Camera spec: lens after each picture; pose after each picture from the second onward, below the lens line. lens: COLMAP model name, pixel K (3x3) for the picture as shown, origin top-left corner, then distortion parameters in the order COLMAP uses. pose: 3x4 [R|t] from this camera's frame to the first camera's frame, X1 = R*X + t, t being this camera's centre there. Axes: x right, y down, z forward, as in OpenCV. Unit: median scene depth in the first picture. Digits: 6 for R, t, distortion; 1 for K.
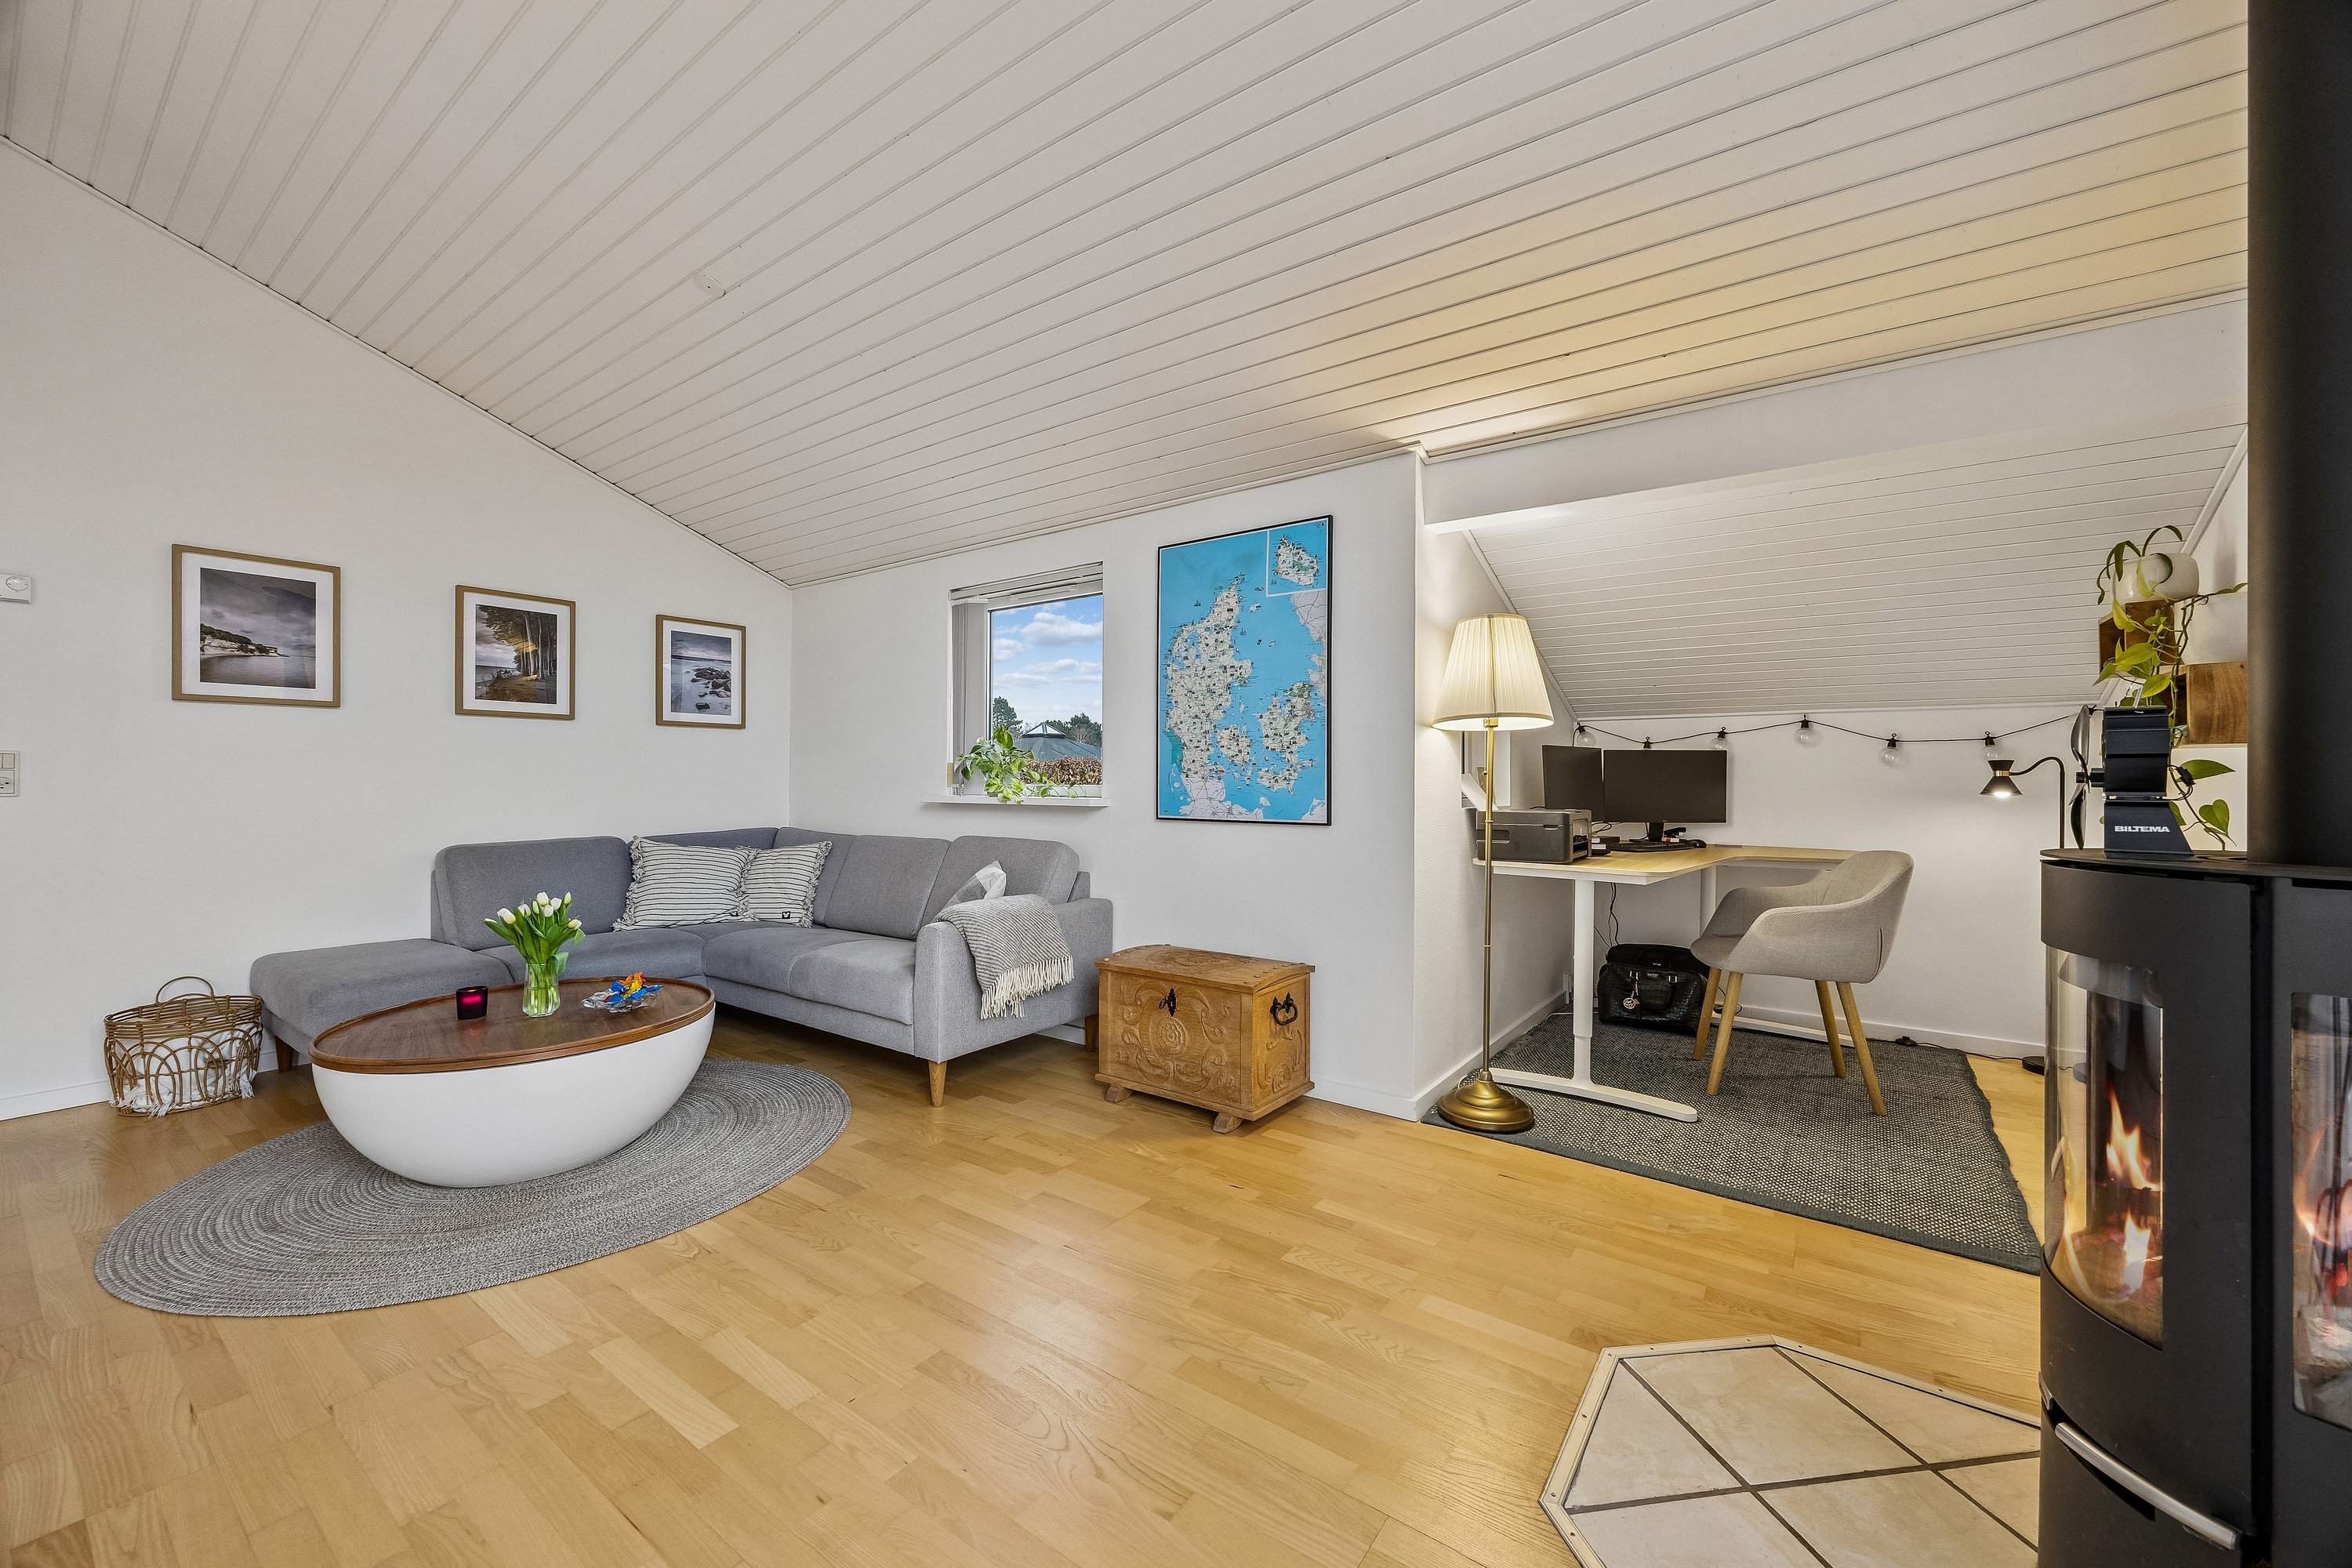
lens RADIAL K [[922.4, 0, 1189.8], [0, 922.4, 778.9], [0, 0, 1]] dist [-0.000543, -0.000418]
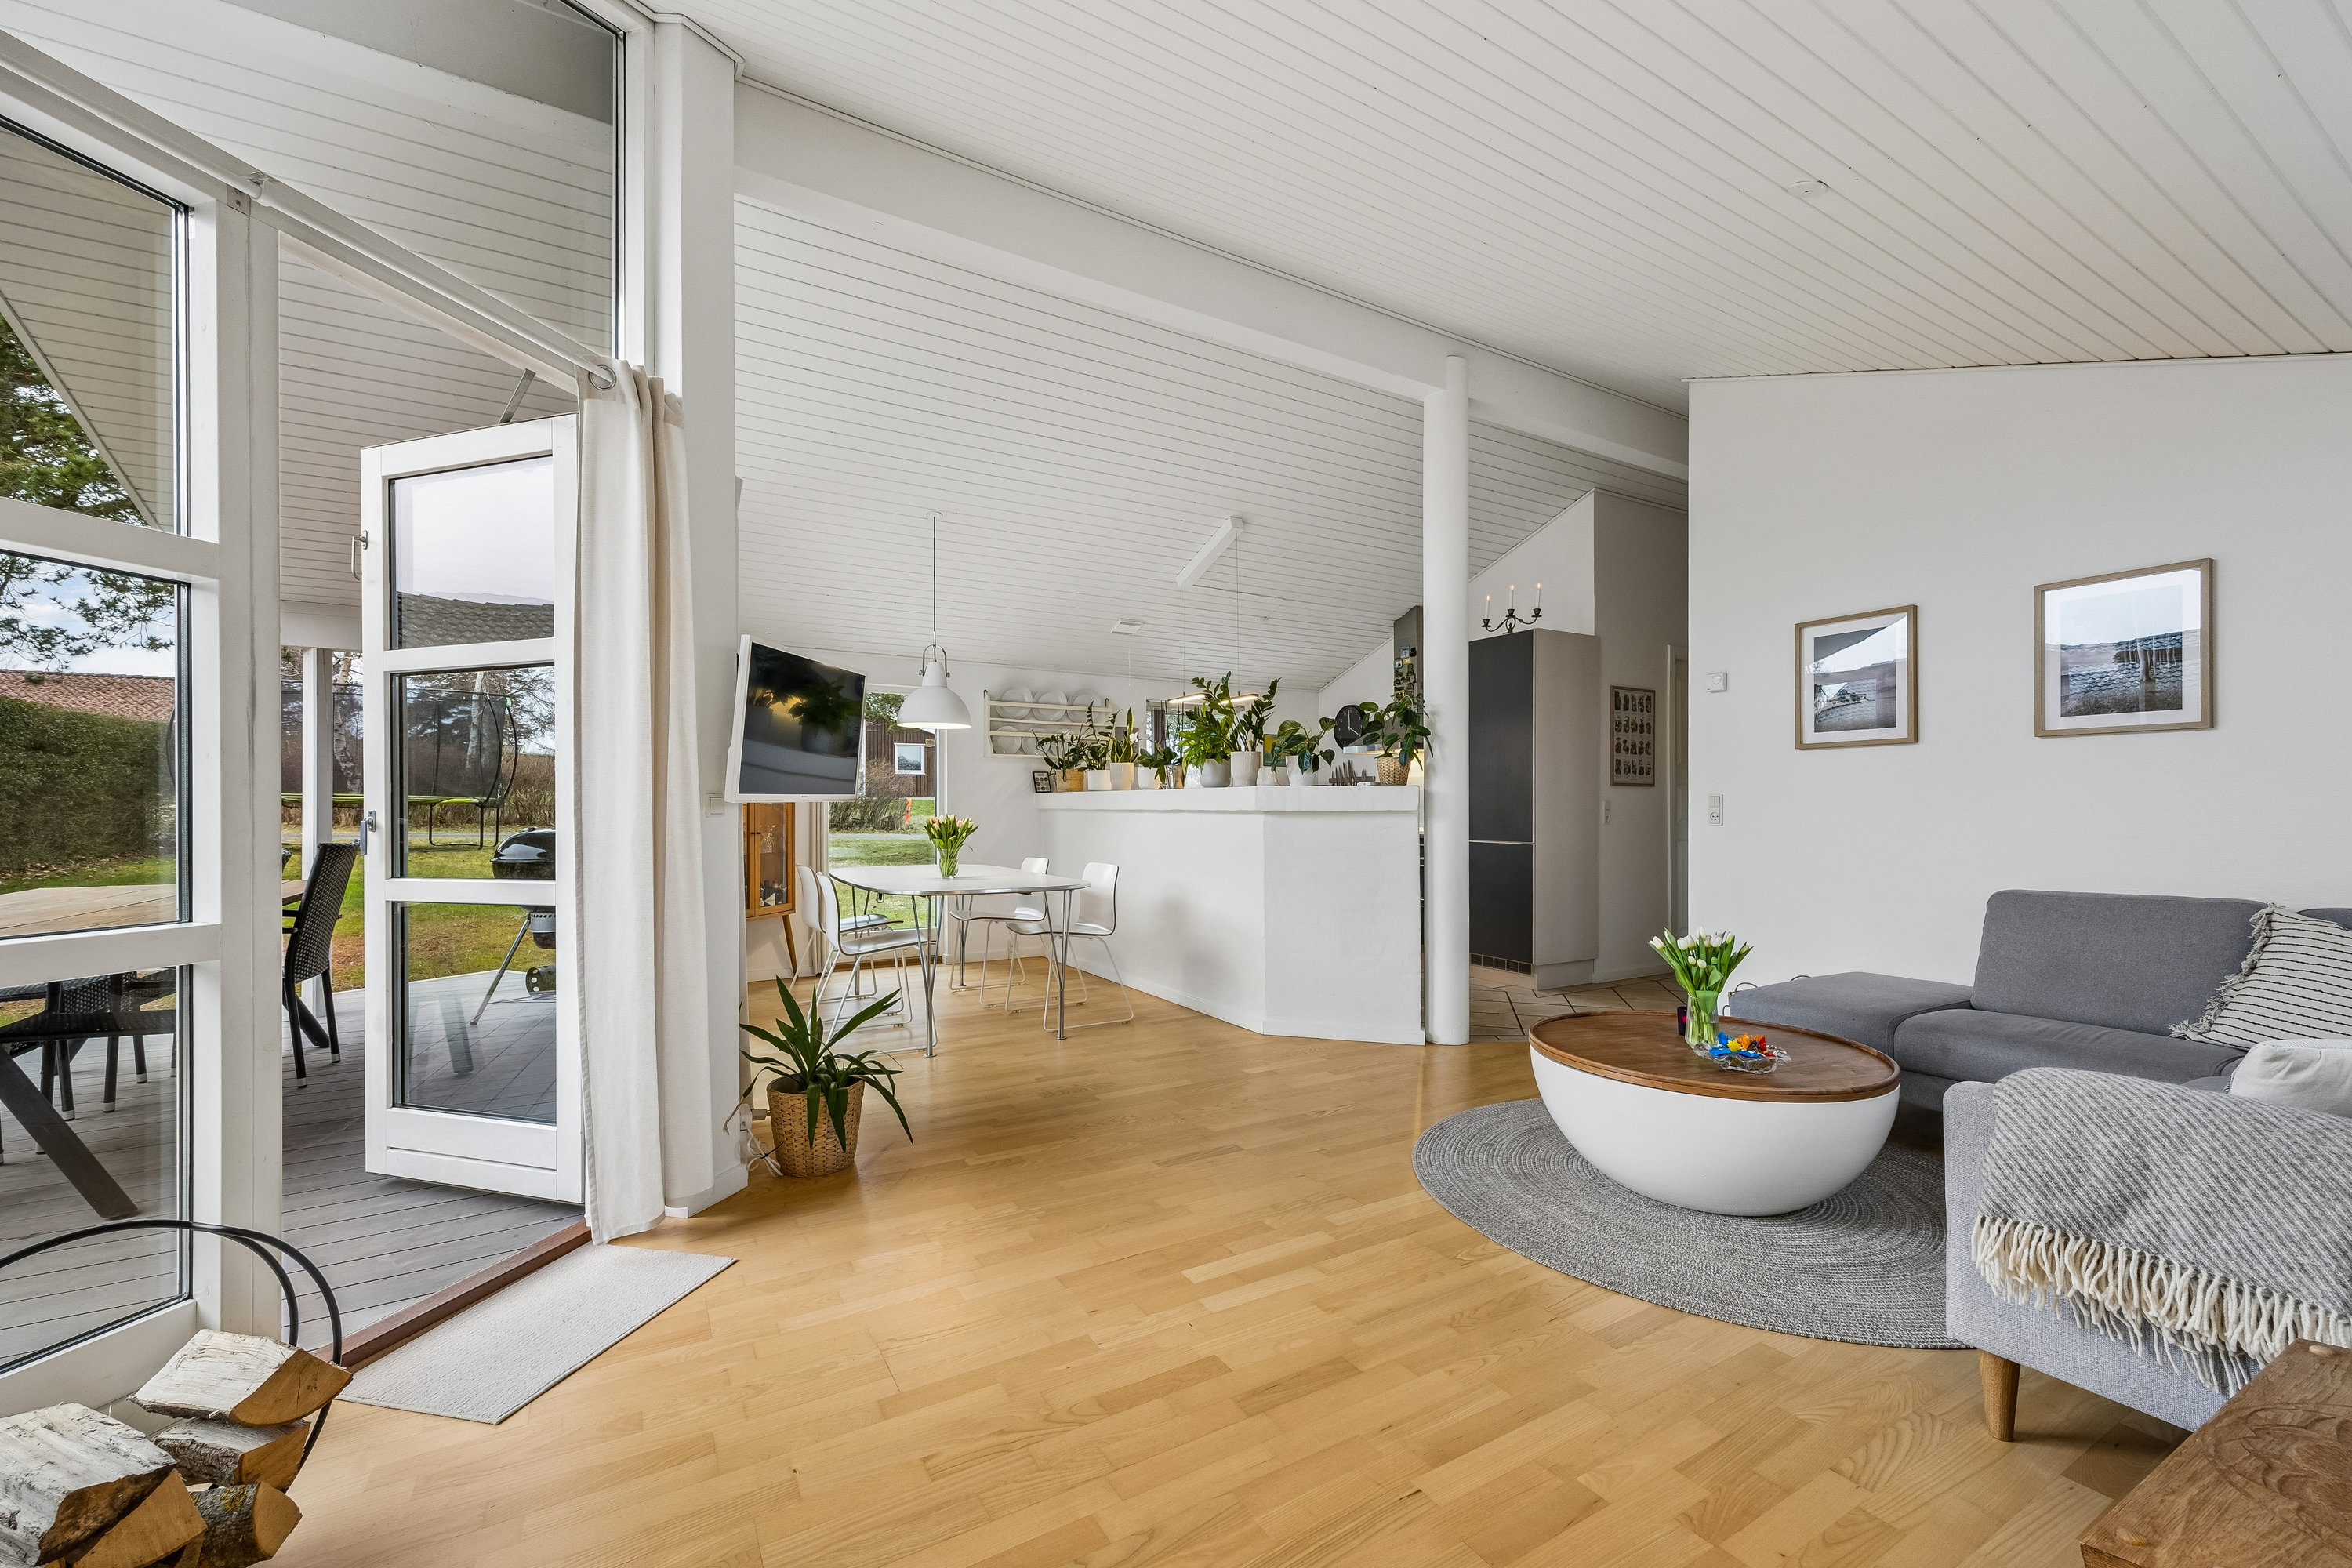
lens RADIAL K [[949.4, 0, 1183.6], [0, 949.4, 809.7], [0, 0, 1]] dist [0.010837, -0.000012]
pose [[-0.409625, -0.004088, -0.912245, 0.394666], [0.000858, 0.999988, -0.004867, 0.000463], [0.912254, -0.002776, -0.409616, 0.756693]]
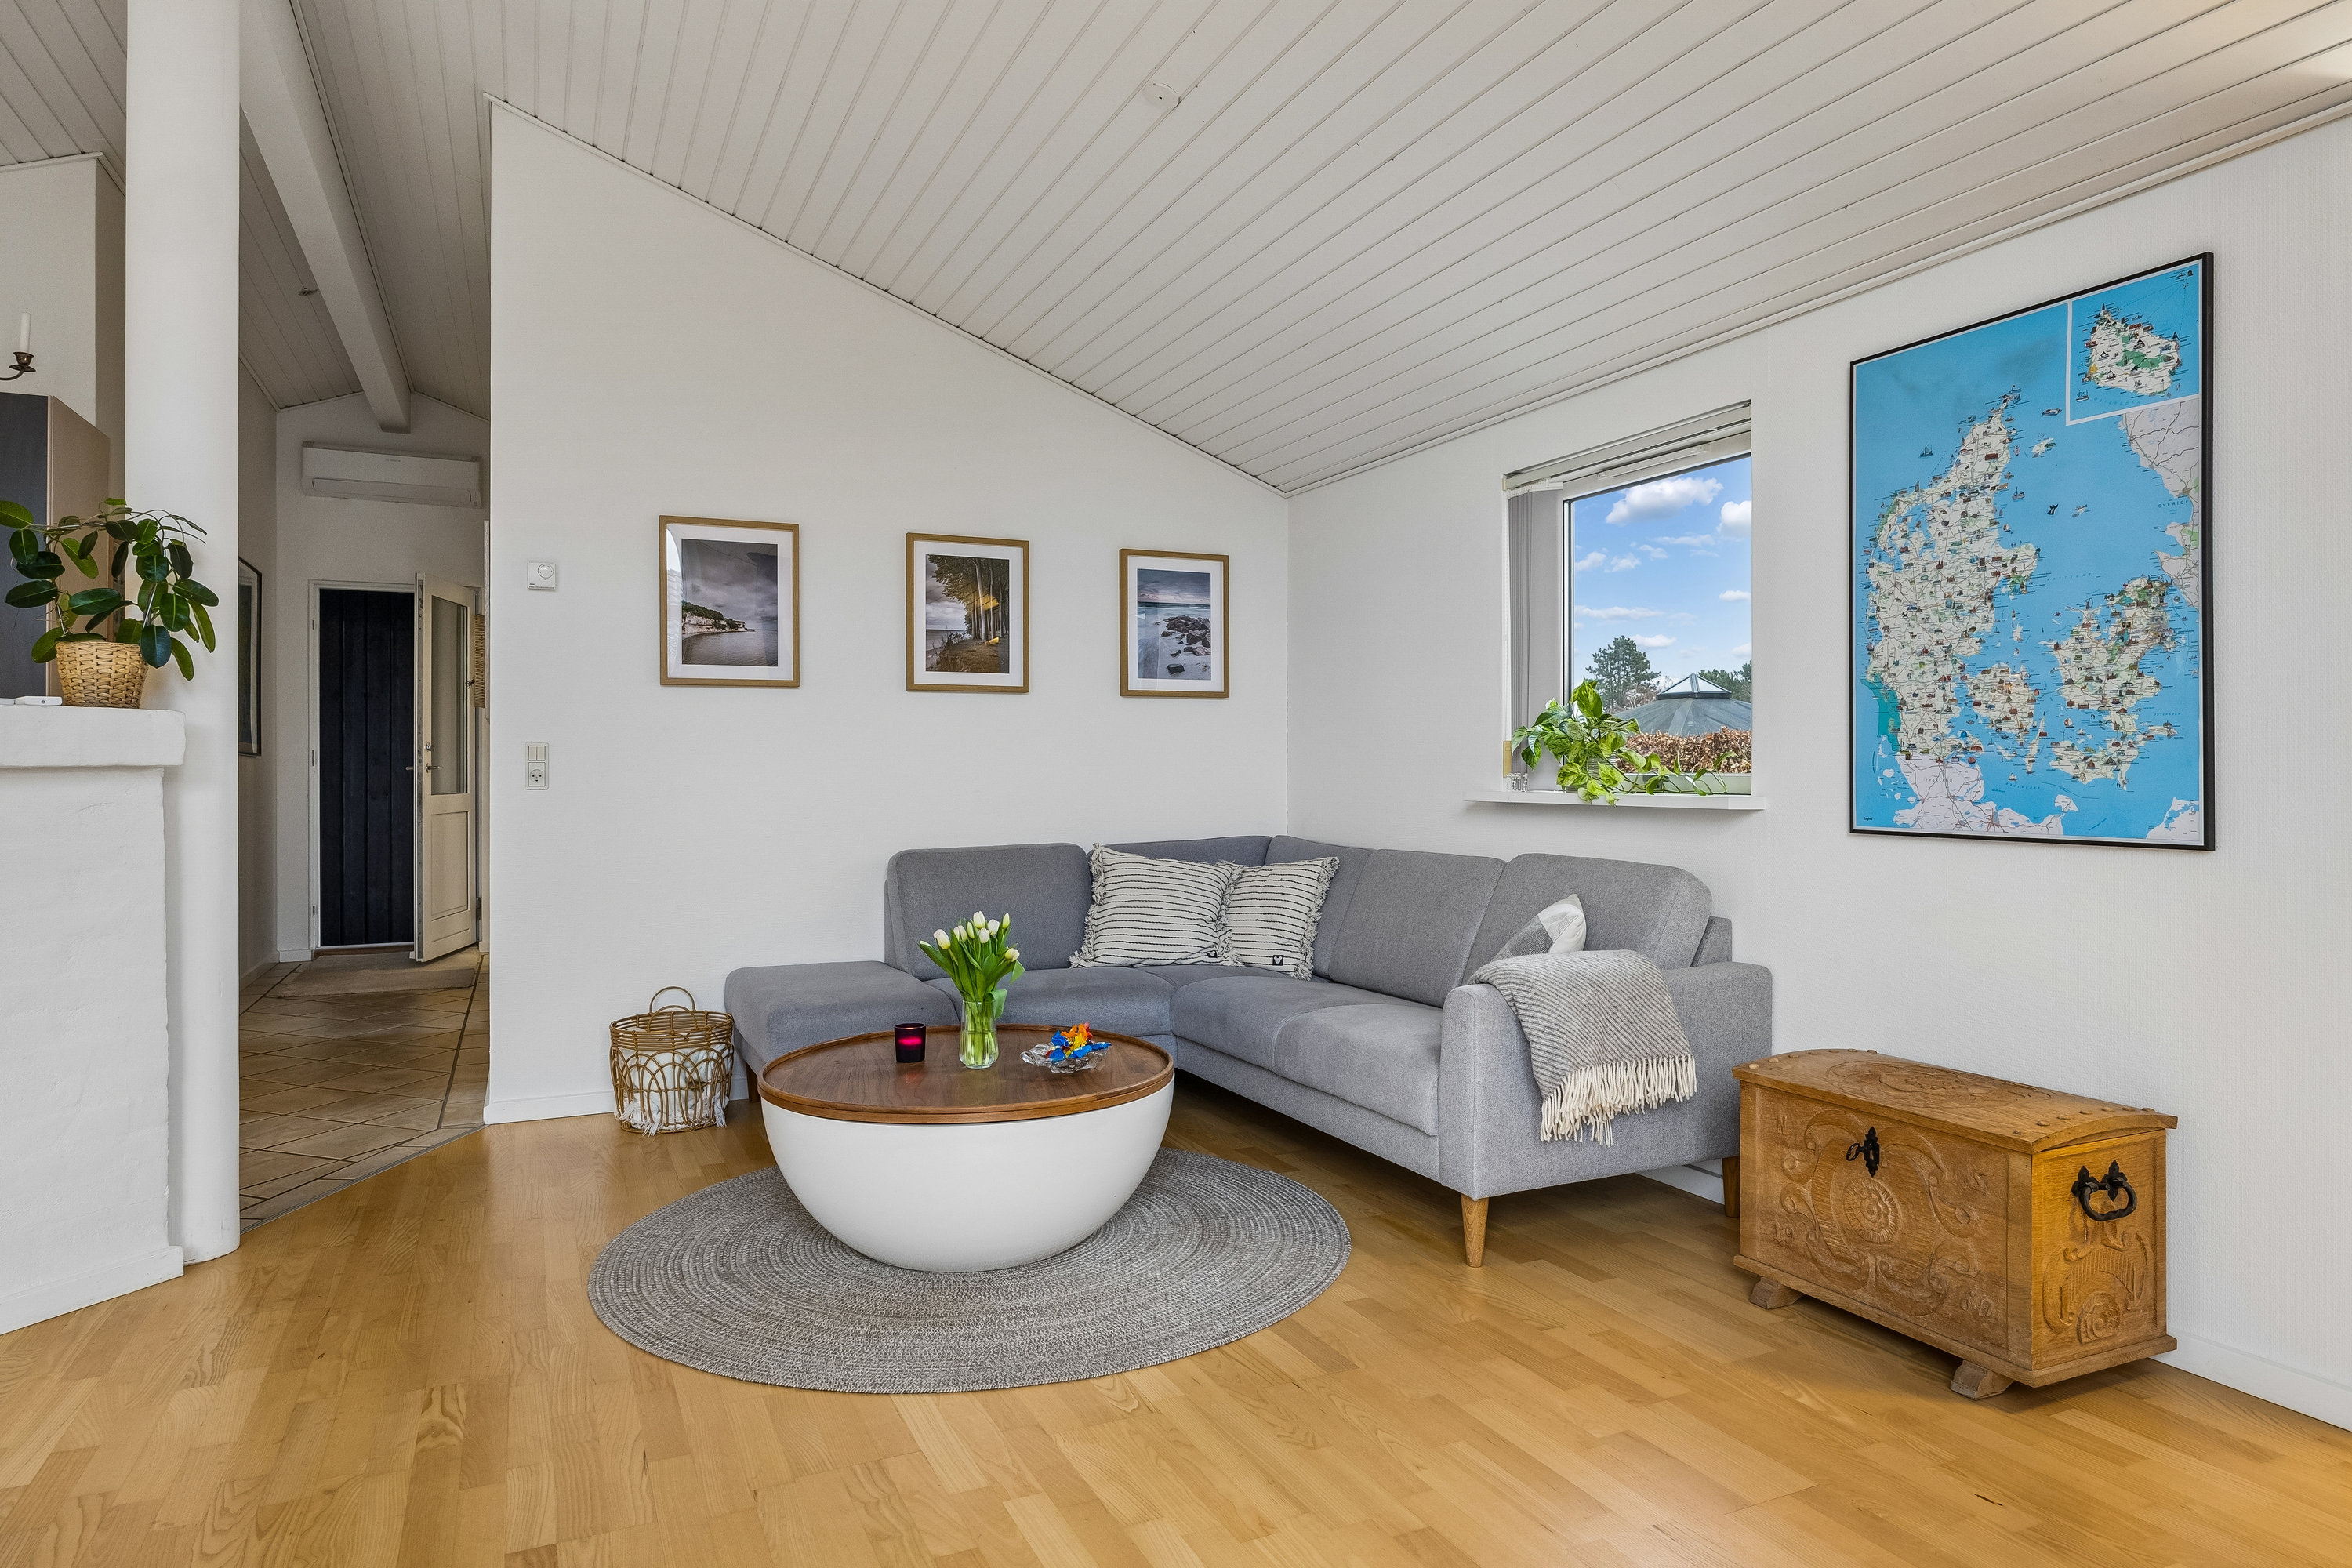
lens RADIAL K [[1423.1, 0, 1161.8], [0, 1423.1, 768.5], [0, 0, 1]] dist [-0.014127, 0.005893]
pose [[0.868380, -0.005464, -0.495868, 0.033262], [0.006118, 0.999981, -0.000306, 0.001191], [0.495861, -0.002767, 0.868398, 0.015129]]
